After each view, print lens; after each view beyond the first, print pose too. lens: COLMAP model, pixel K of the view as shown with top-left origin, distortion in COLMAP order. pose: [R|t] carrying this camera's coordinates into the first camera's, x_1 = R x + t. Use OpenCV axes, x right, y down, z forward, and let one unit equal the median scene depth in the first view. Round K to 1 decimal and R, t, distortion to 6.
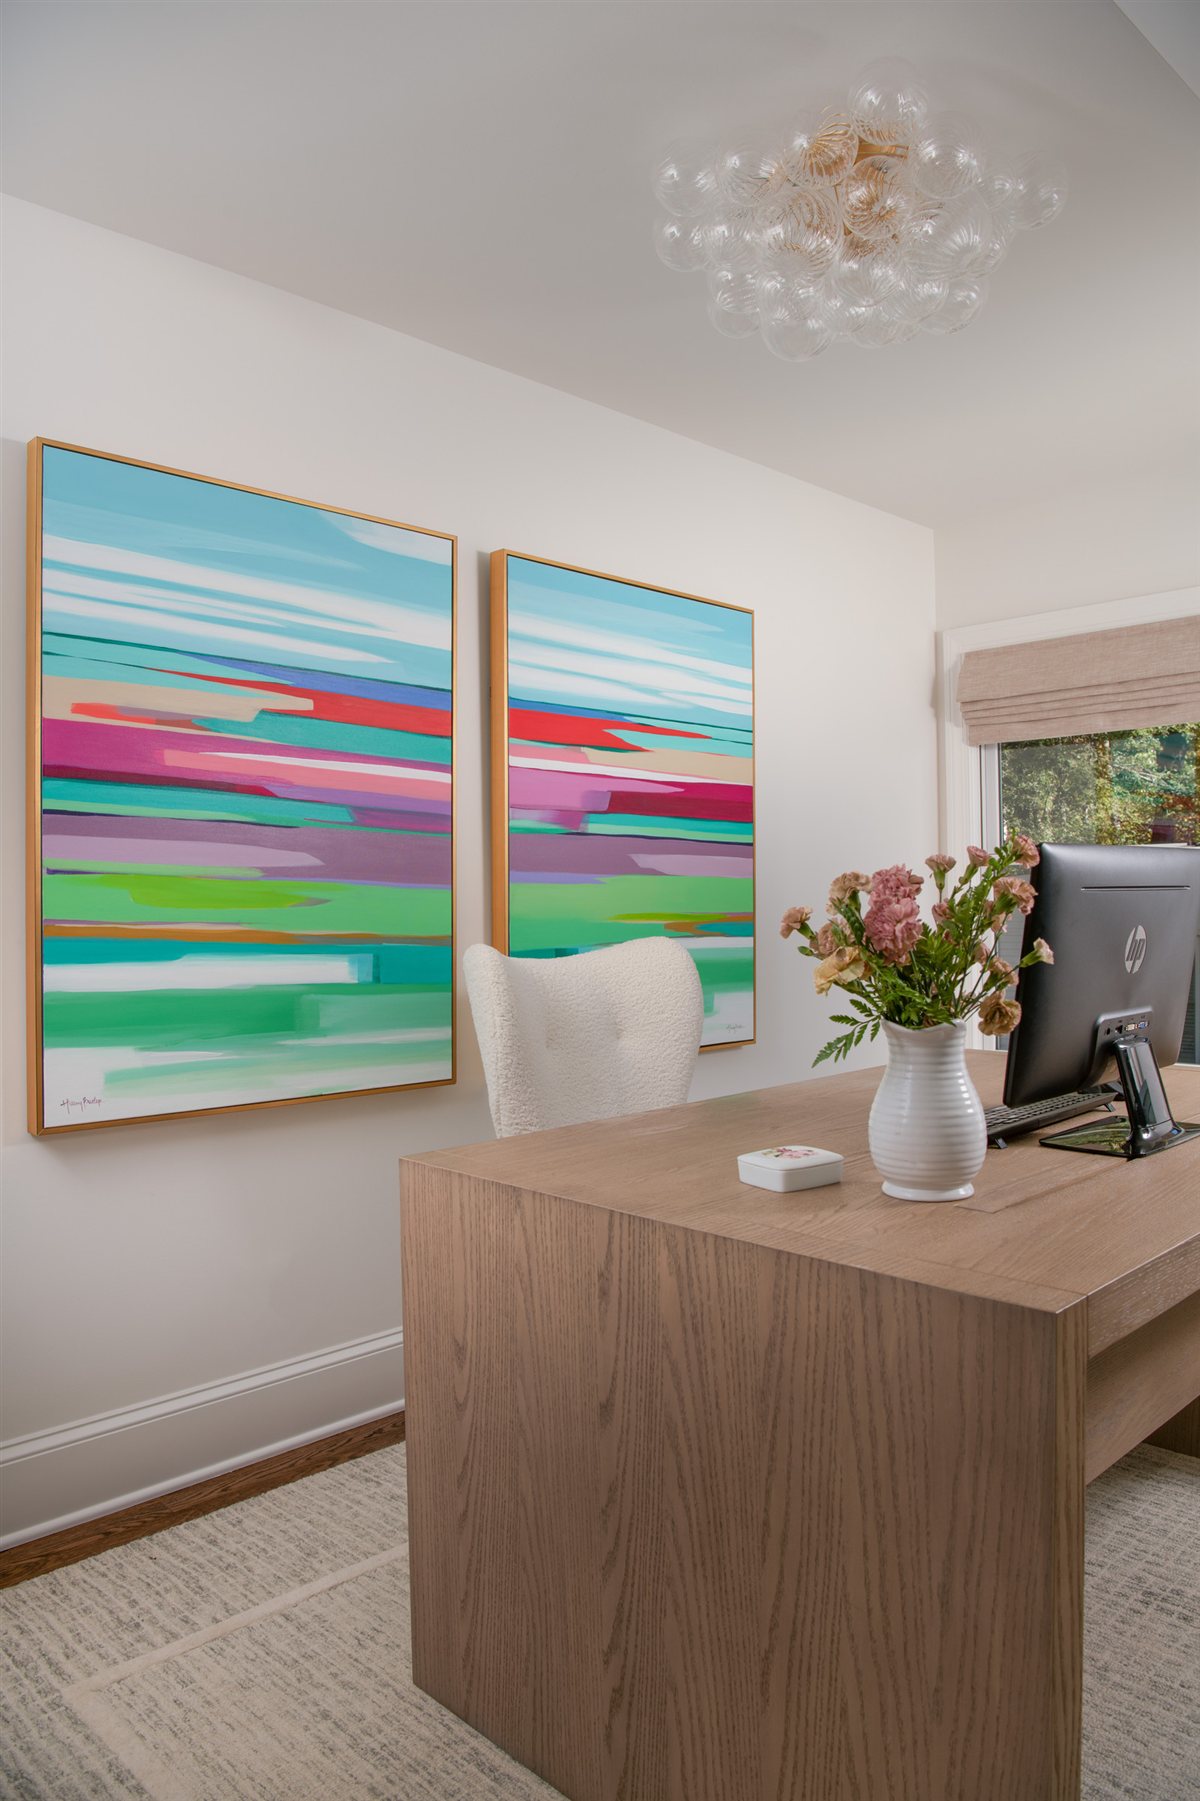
lens RADIAL K [[1270.2, 0, 600.0], [0, 1270.2, 900.5], [0, 0, 1]] dist [-0.053910, 0.002807]
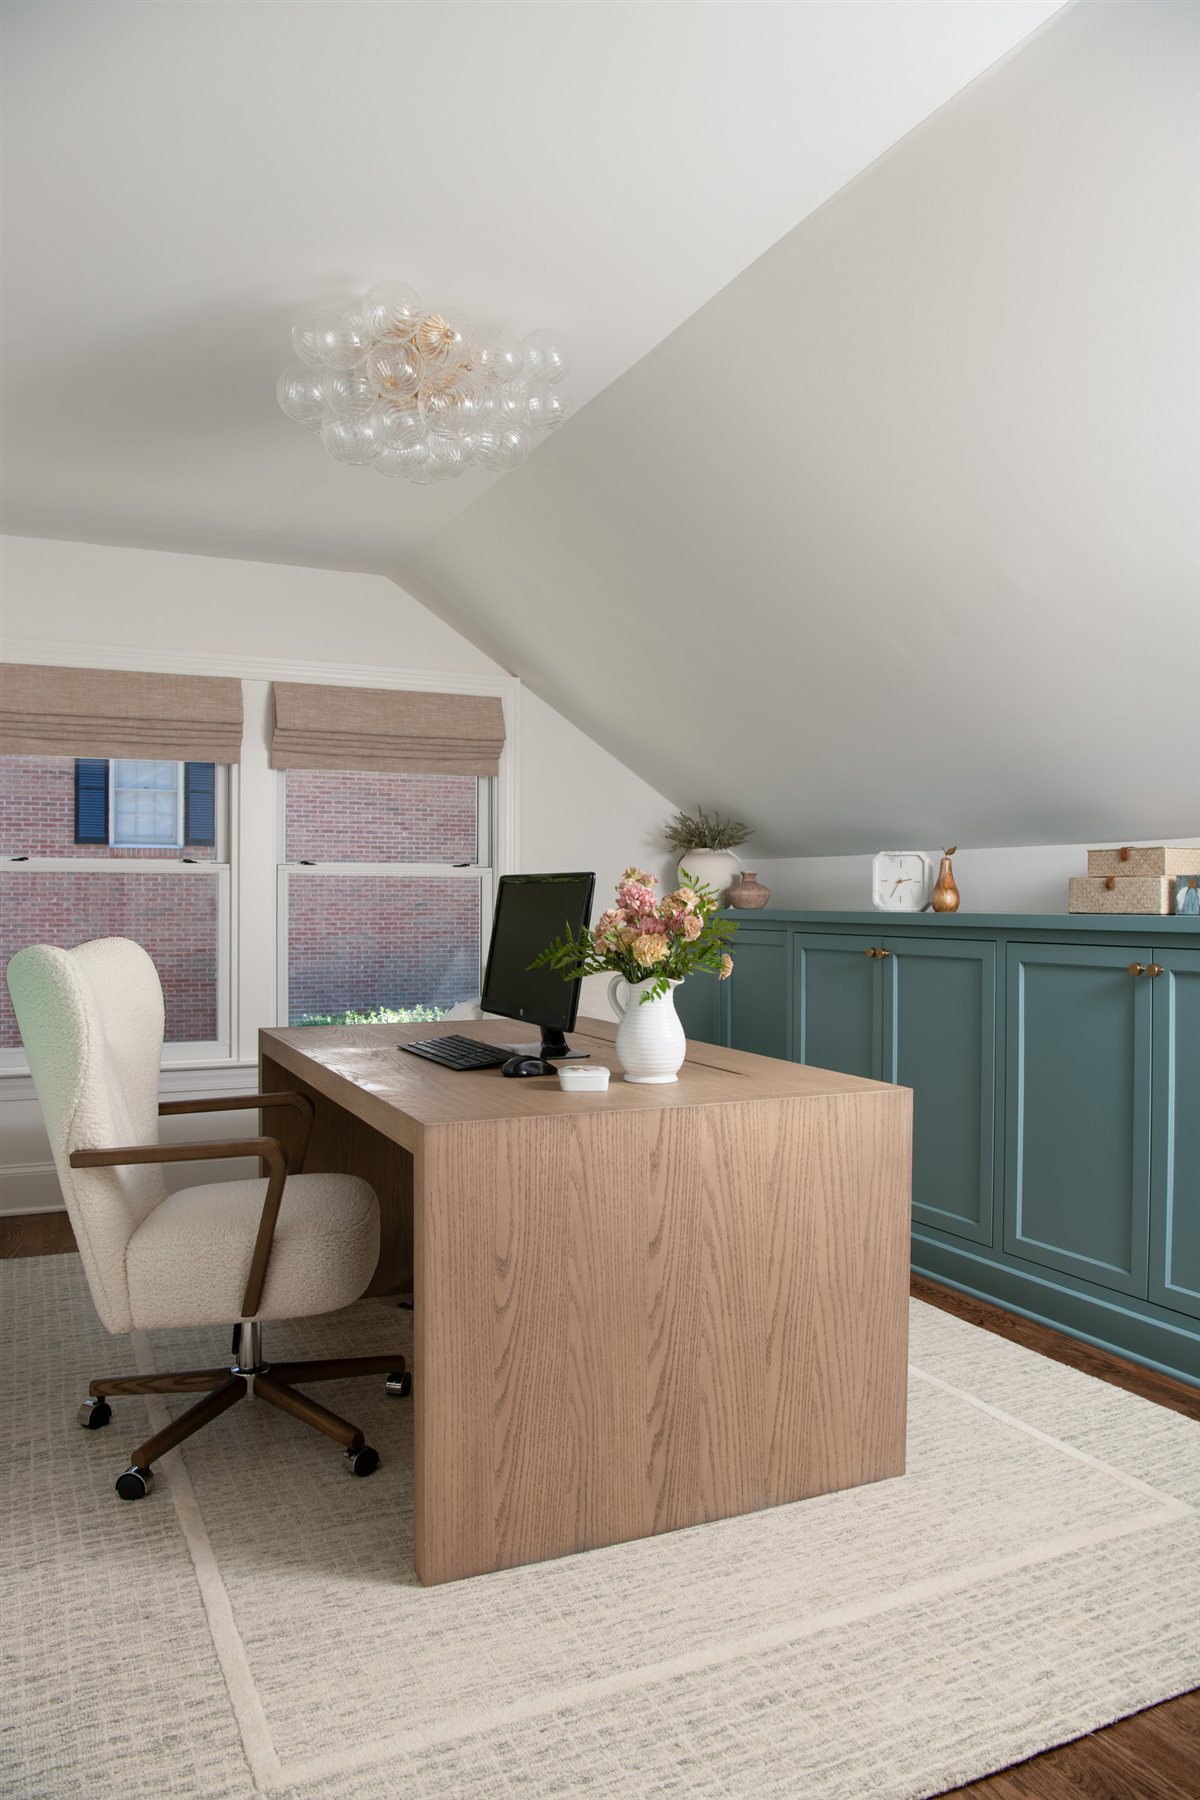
lens RADIAL K [[1245.2, 0, 600.0], [0, 1245.2, 900.0], [0, 0, 1]] dist [-0.044126, 0.003947]
pose [[0.333792, 0.012071, 0.942569, -1.441276], [-0.006472, 0.999924, -0.010514, 0.011880], [-0.942625, -0.002591, 0.333845, 0.584995]]
